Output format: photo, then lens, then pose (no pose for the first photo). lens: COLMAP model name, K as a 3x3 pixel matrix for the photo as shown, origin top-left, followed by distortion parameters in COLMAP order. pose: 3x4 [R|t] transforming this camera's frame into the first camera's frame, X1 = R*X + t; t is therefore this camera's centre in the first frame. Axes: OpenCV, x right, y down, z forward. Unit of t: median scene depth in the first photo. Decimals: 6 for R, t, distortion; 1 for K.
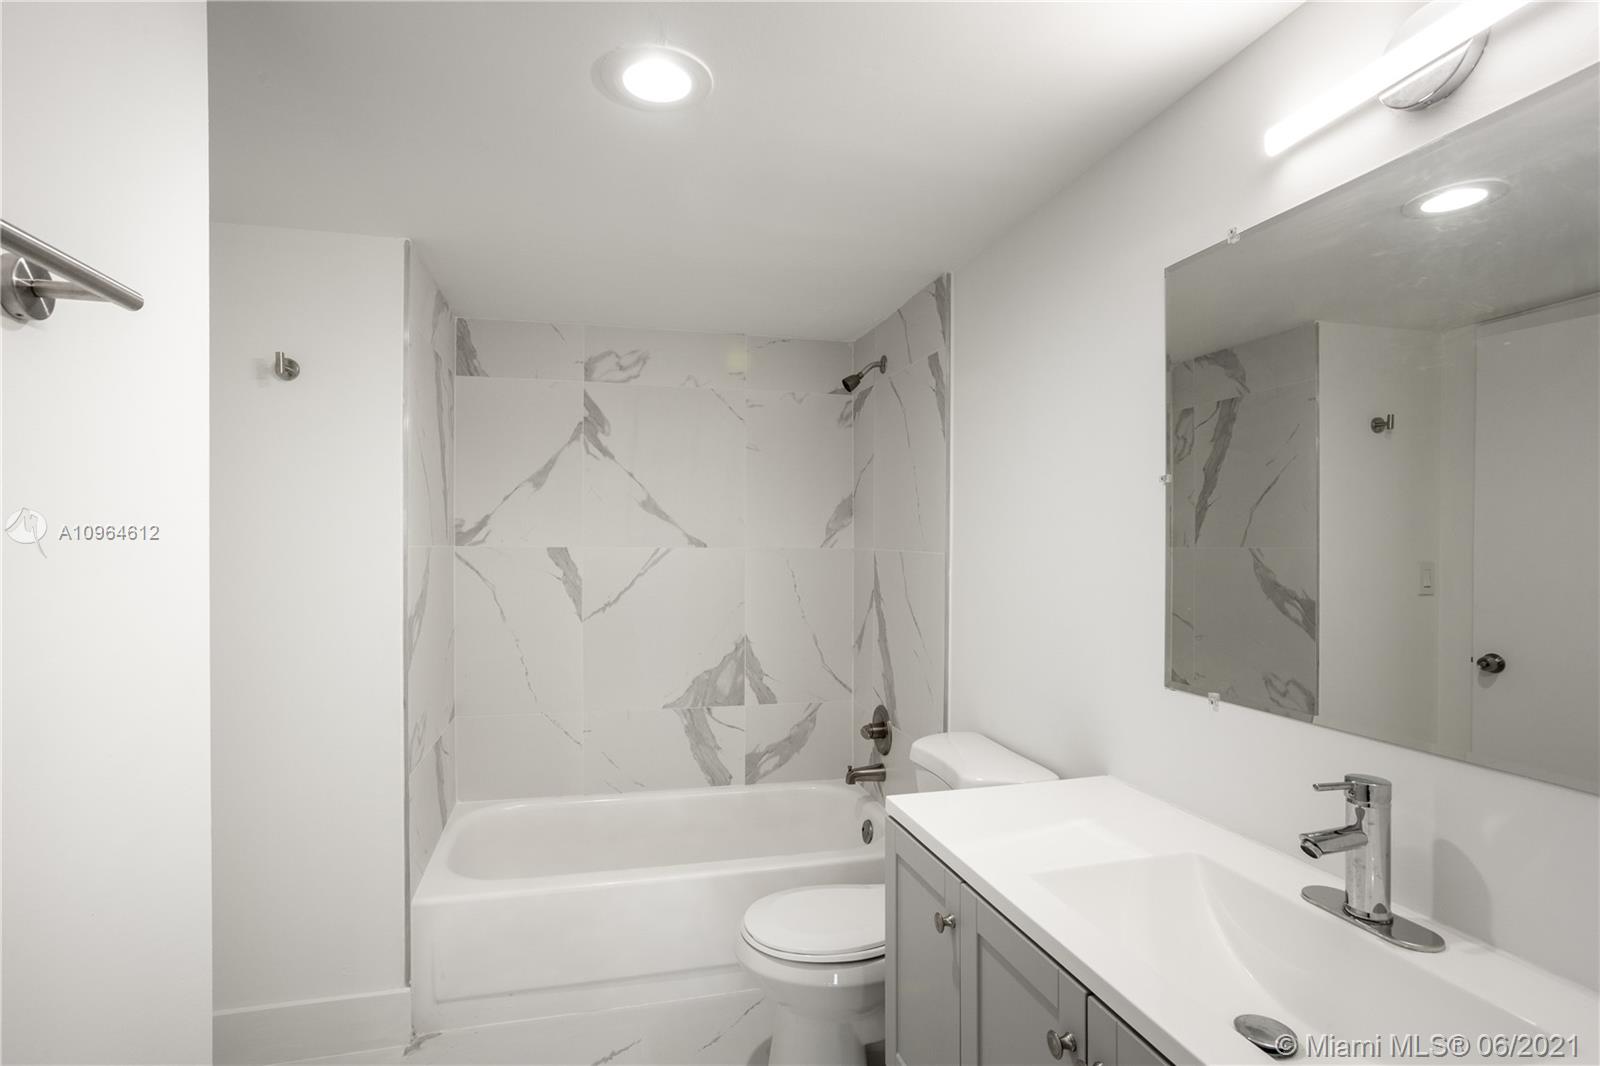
lens RADIAL K [[846.3, 0, 790.4], [0, 846.3, 538.1], [0, 0, 1]] dist [-0.037926, -0.000189]
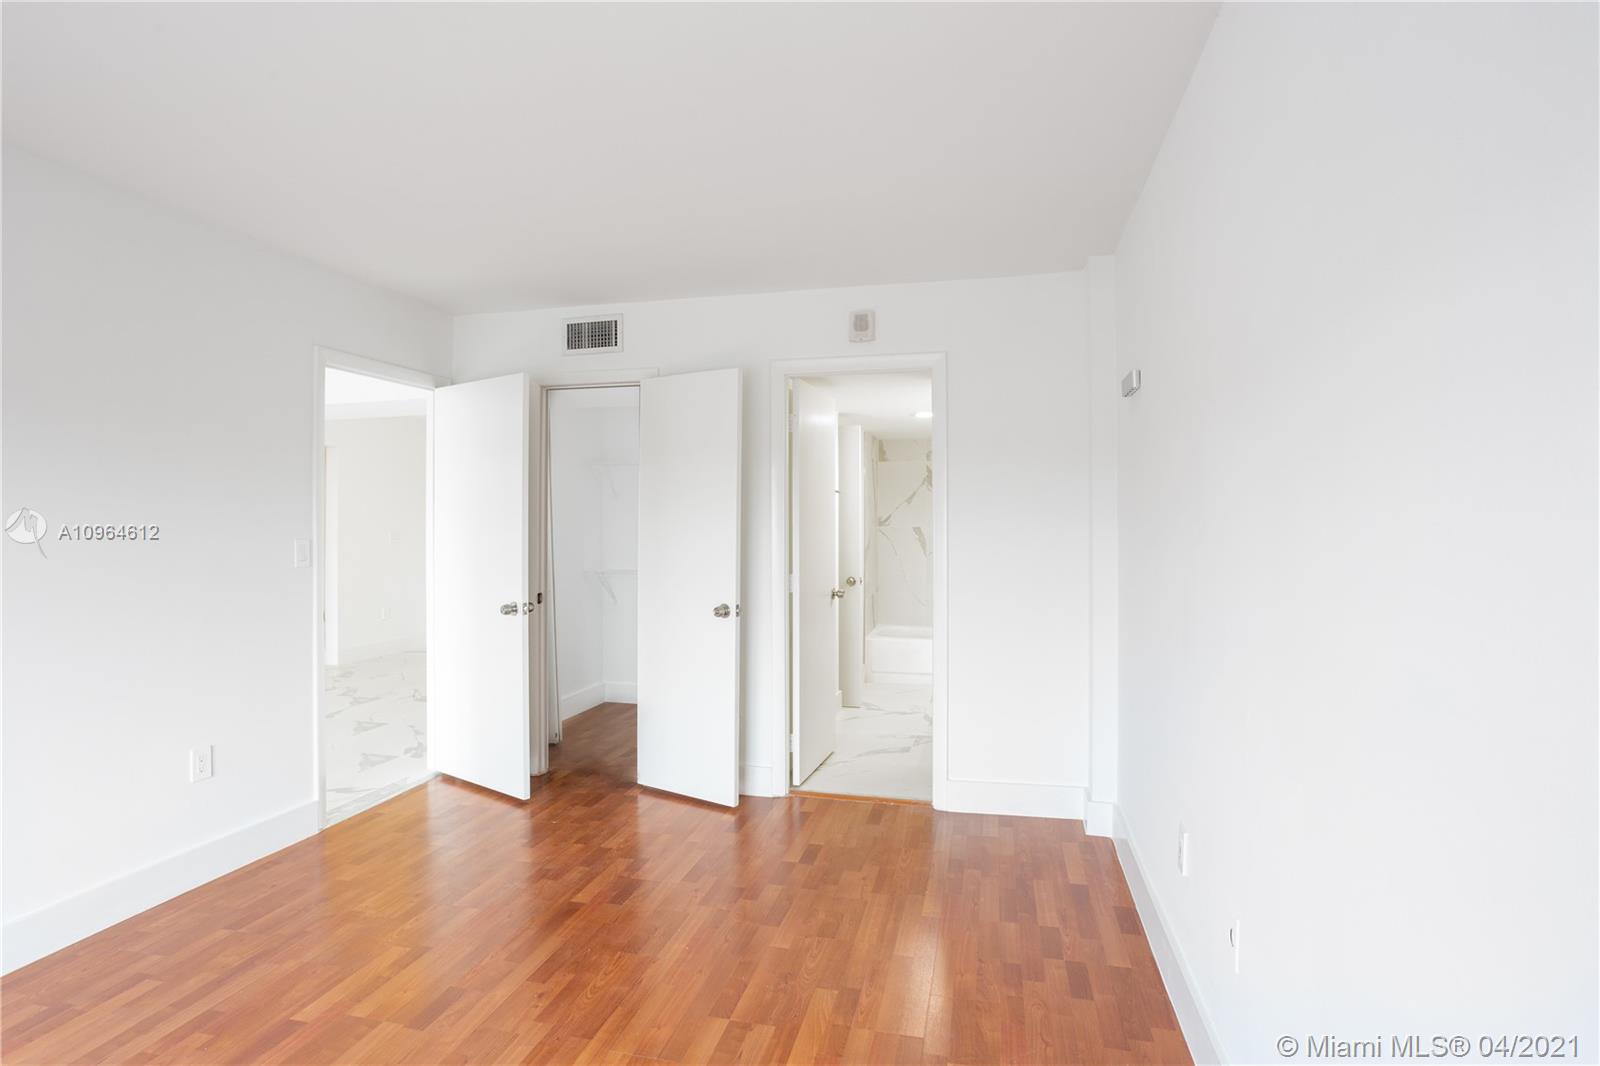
lens RADIAL K [[782.7, 0, 799.7], [0, 782.7, 526.3], [0, 0, 1]] dist [-0.024360, 0.000624]
pose [[0.892503, 0.000183, -0.451041, 0.469244], [-0.000347, 1.000000, -0.000281, 0.009452], [0.451041, 0.000408, 0.892503, -1.251568]]
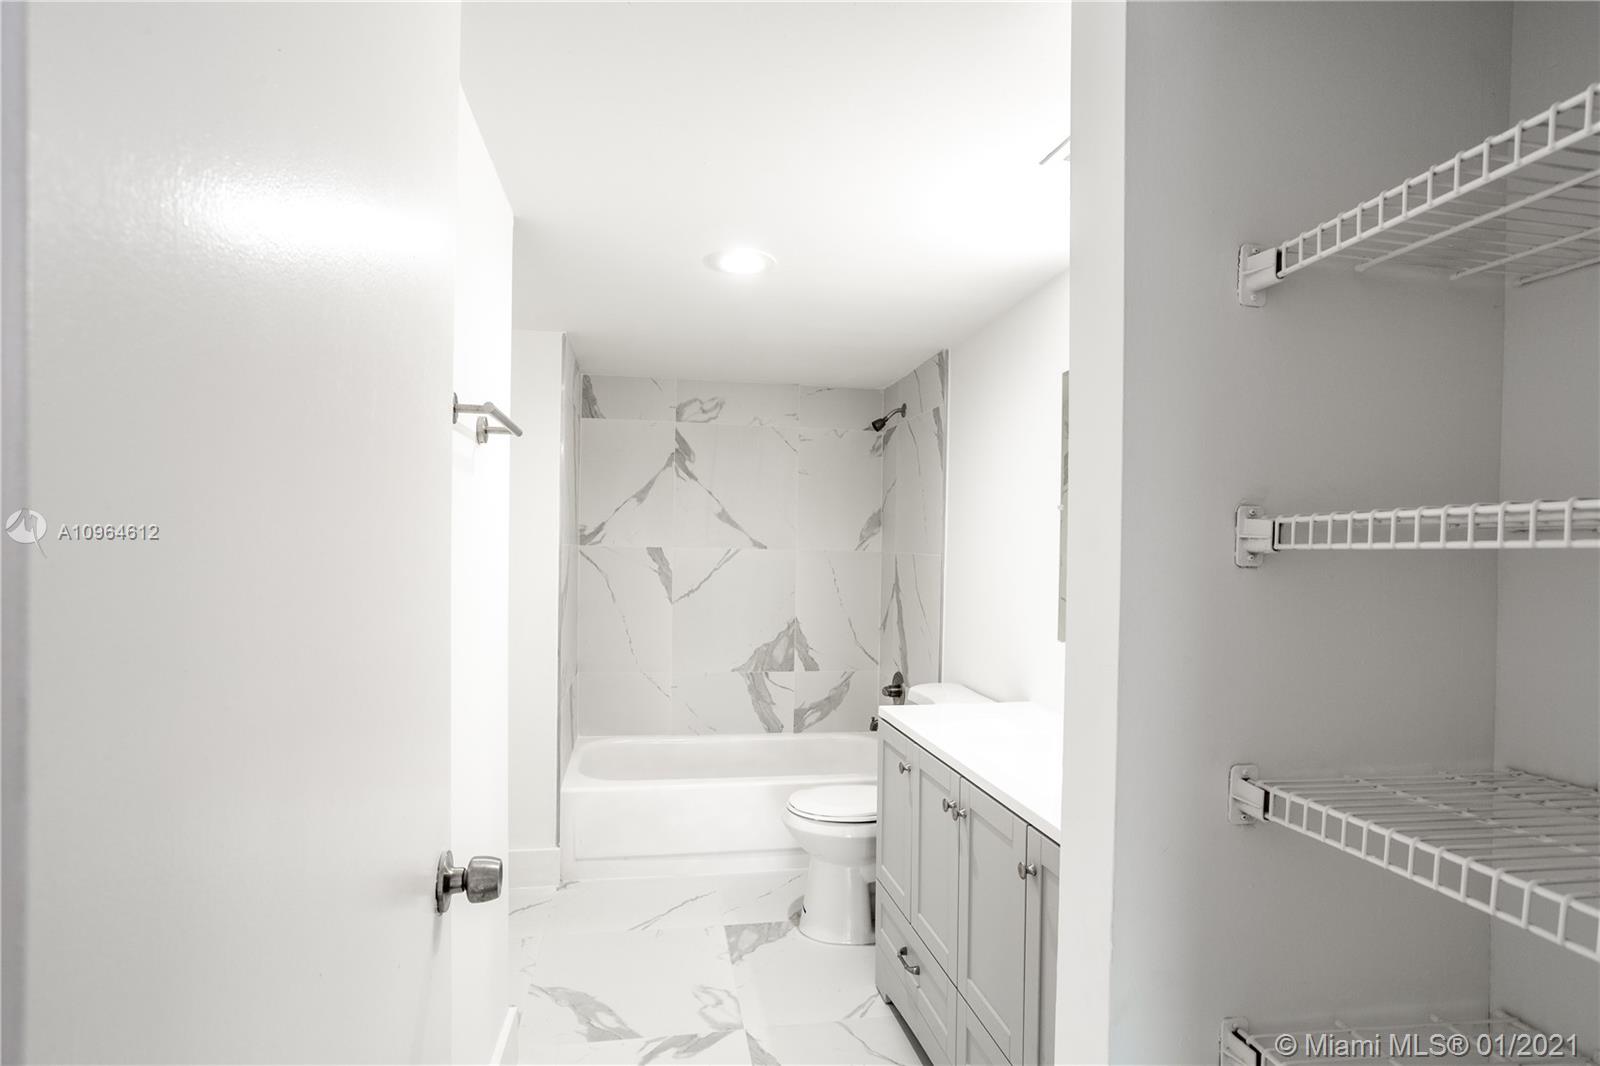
lens RADIAL K [[782.7, 0, 793.3], [0, 782.7, 545.0], [0, 0, 1]] dist [-0.024360, 0.000624]
pose [[0.997945, 0.014331, -0.062453, 0.017816], [-0.014204, 0.999896, 0.002472, 0.001322], [0.062482, -0.001579, 0.998045, -0.210064]]
